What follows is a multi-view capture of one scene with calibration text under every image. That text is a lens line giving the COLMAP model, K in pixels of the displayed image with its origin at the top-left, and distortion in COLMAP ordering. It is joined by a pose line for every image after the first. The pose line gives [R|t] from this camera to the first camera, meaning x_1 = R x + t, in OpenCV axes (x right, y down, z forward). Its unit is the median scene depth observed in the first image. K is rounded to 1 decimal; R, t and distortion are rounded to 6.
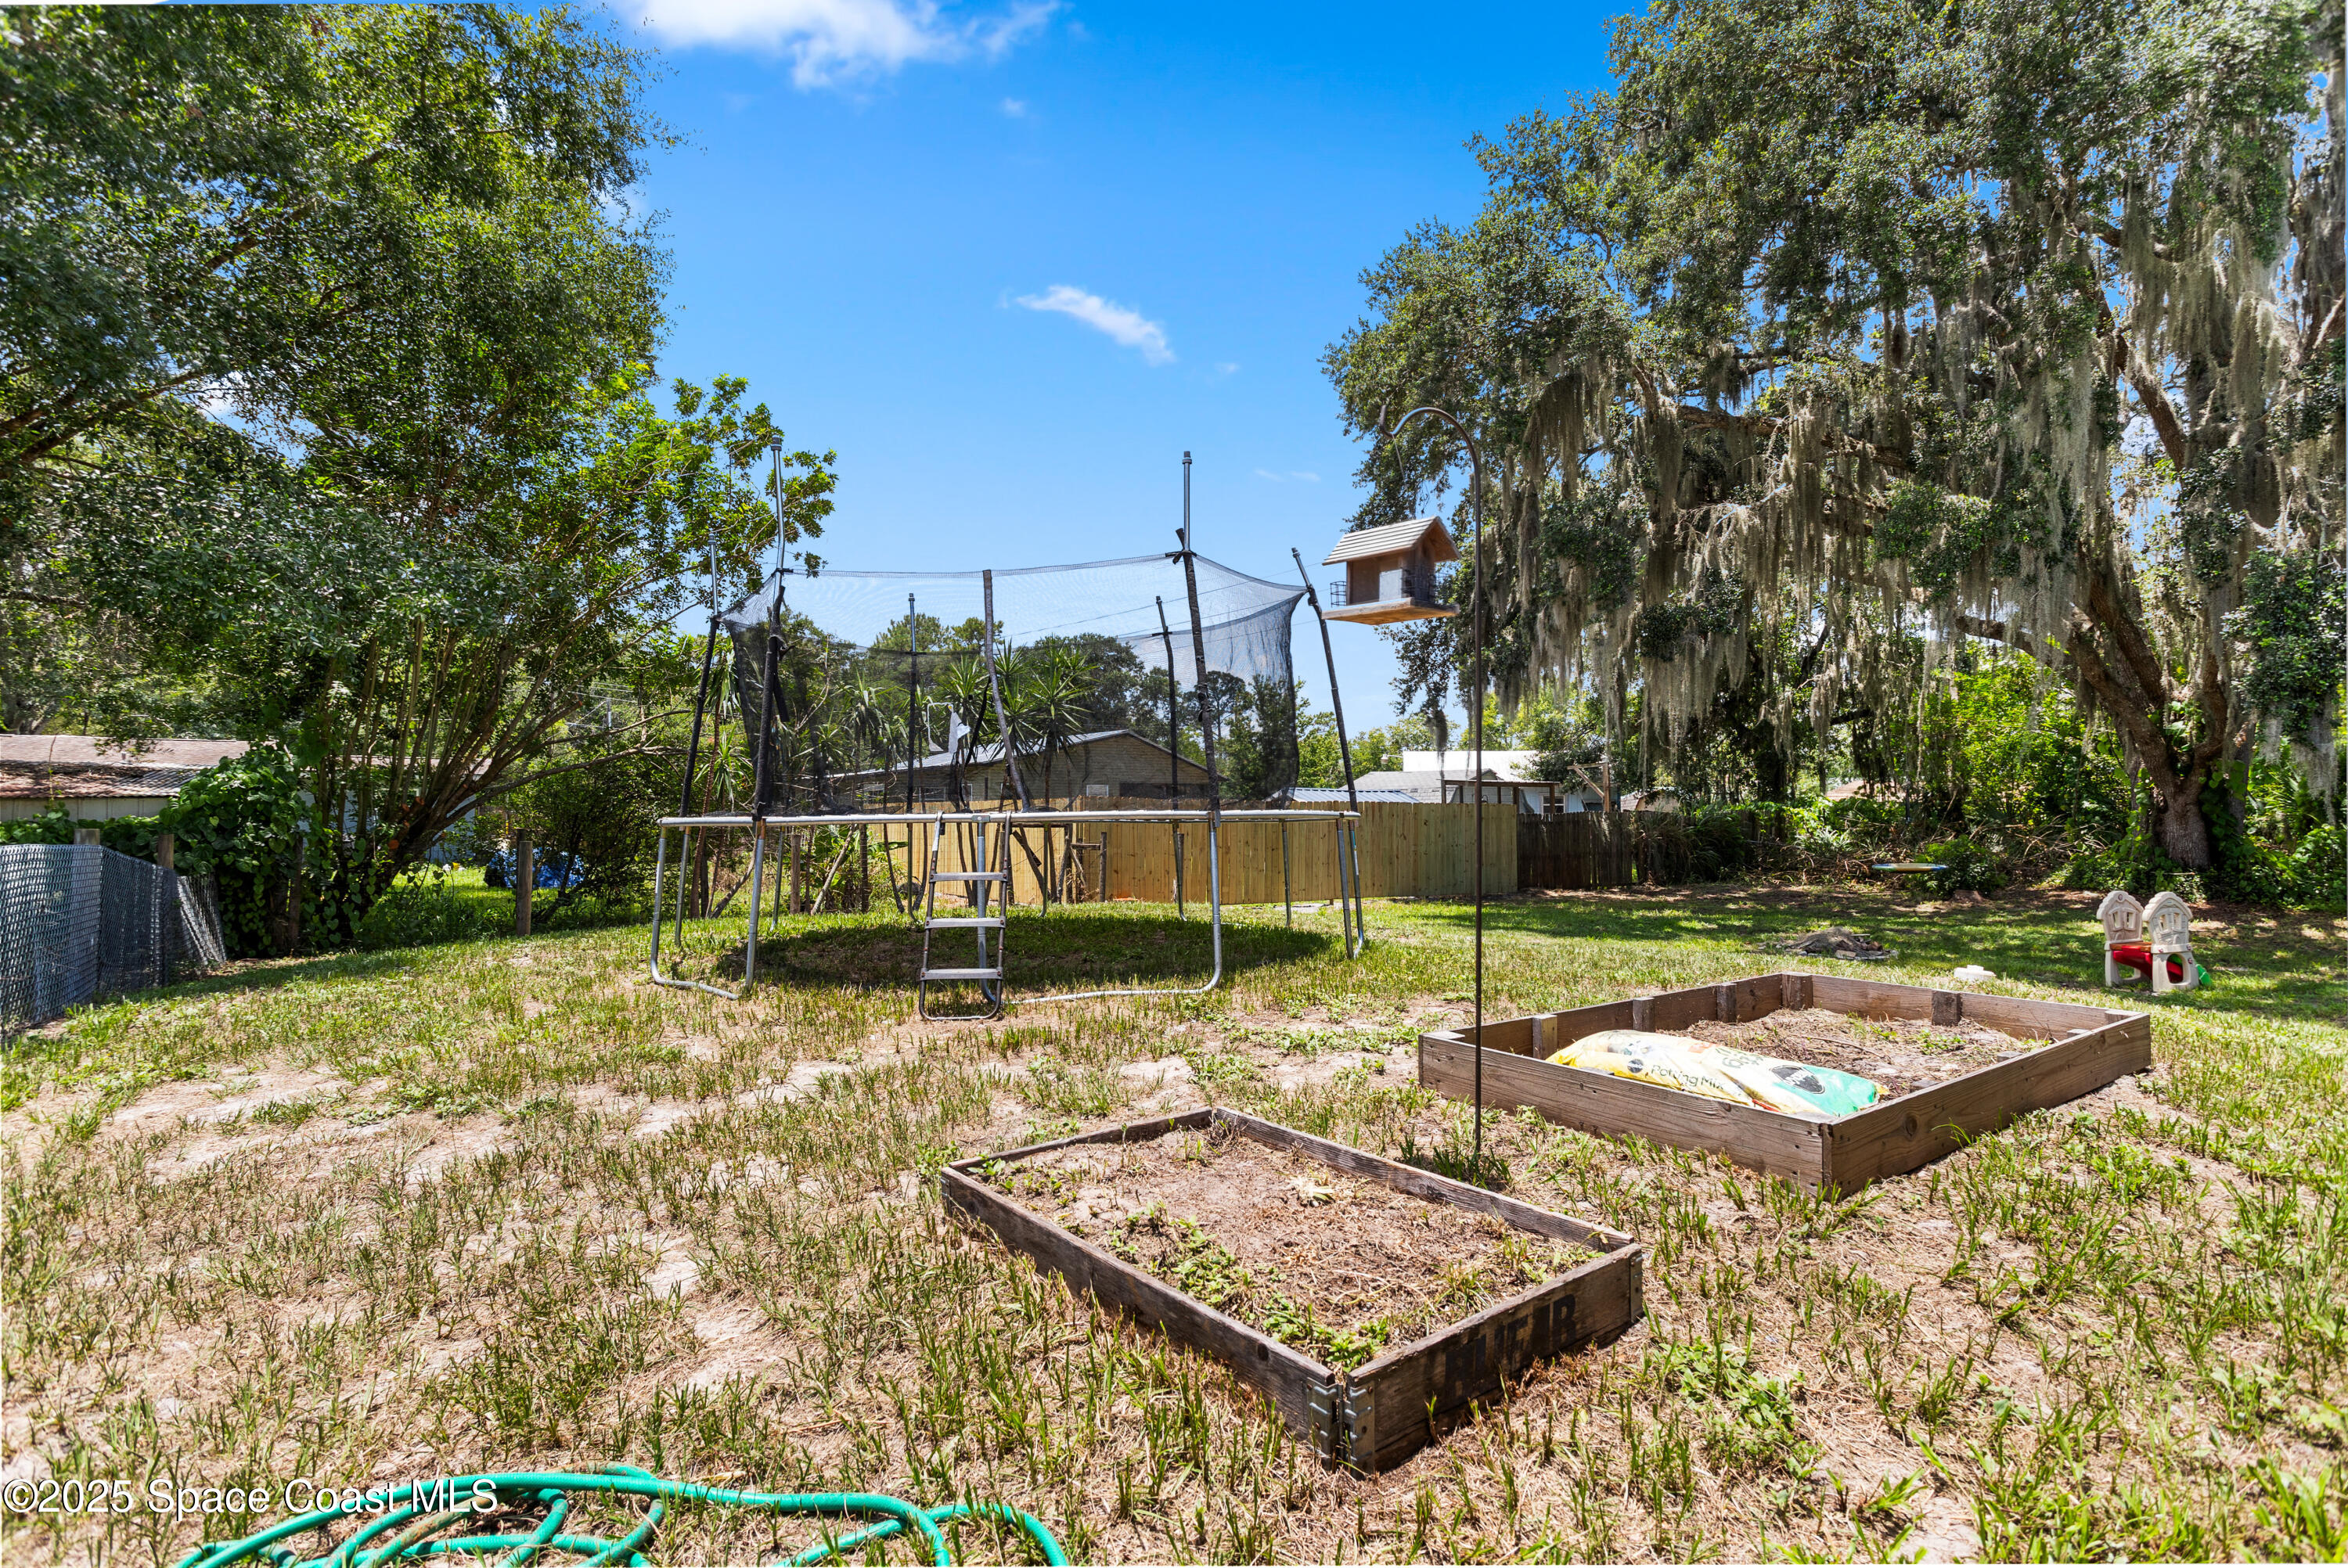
lens RADIAL K [[1139.3, 0, 1162.8], [0, 1139.3, 790.5], [0, 0, 1]] dist [-0.004075, 0.001339]
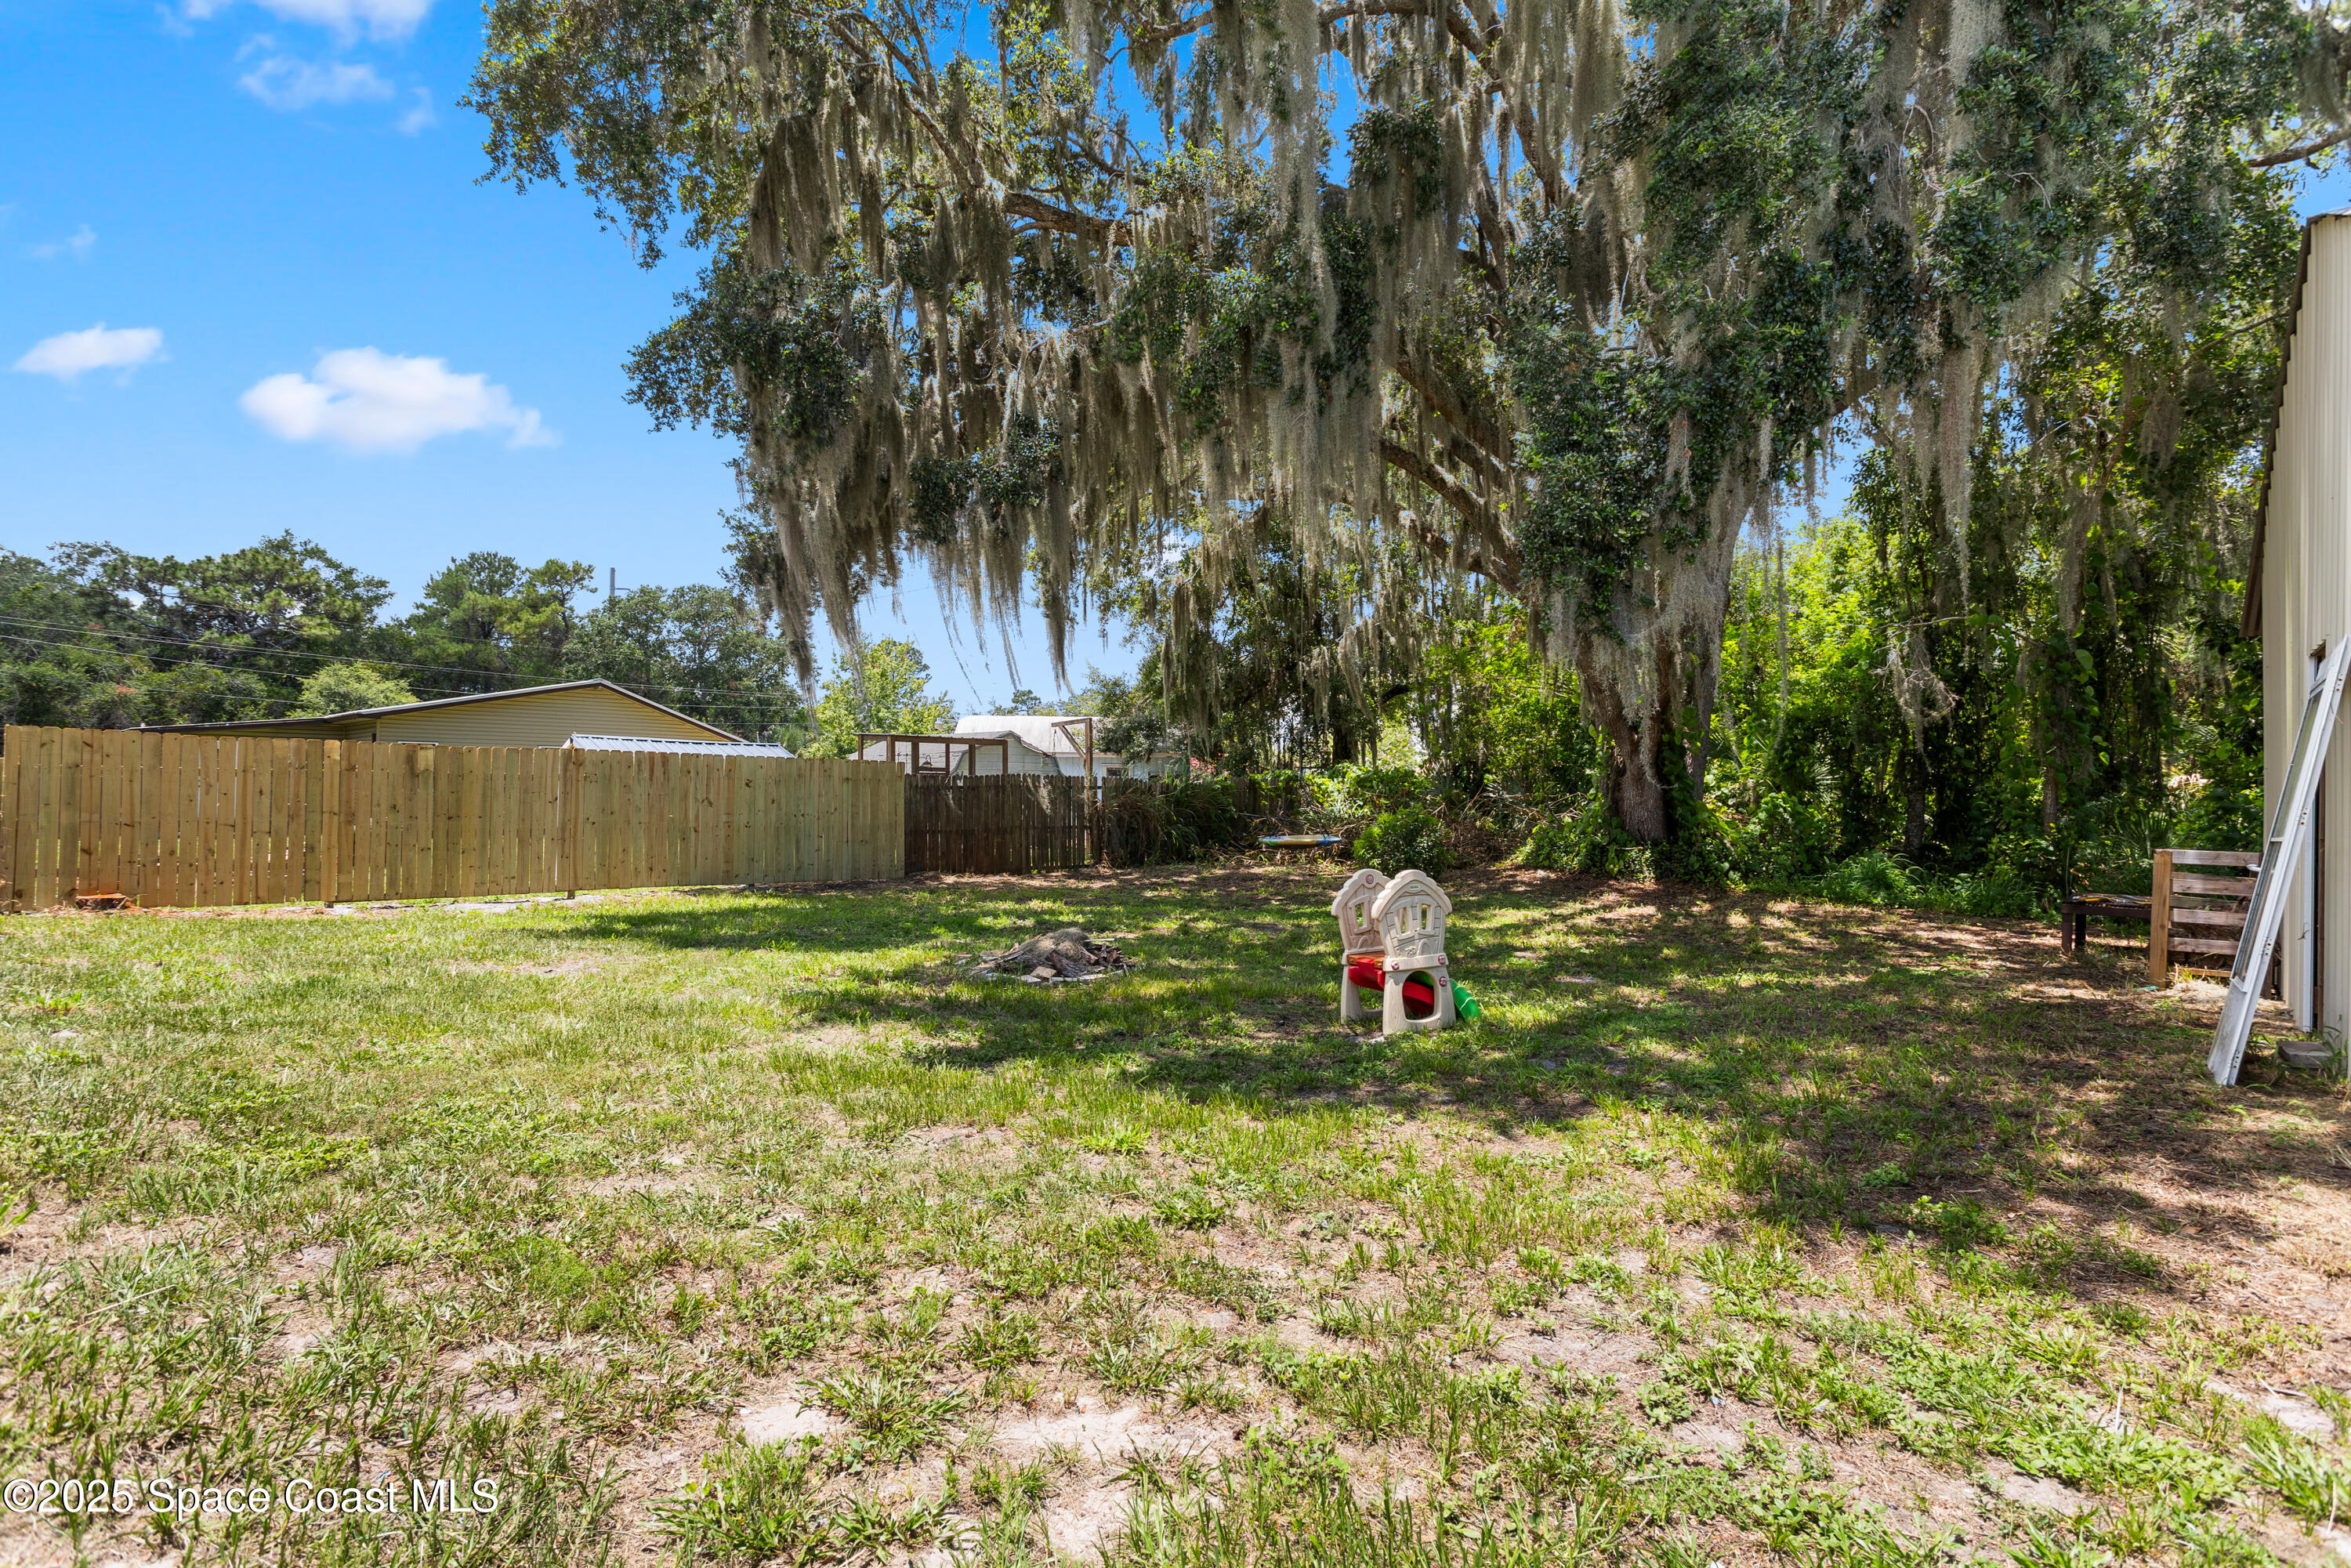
lens RADIAL K [[1140.9, 0, 1182.9], [0, 1140.9, 780.6], [0, 0, 1]] dist [-0.004075, 0.001339]
pose [[0.976751, 0.007208, 0.214258, 0.386173], [-0.007935, 0.999965, 0.002534, 0.024239], [-0.214232, -0.004175, 0.976774, 0.256223]]
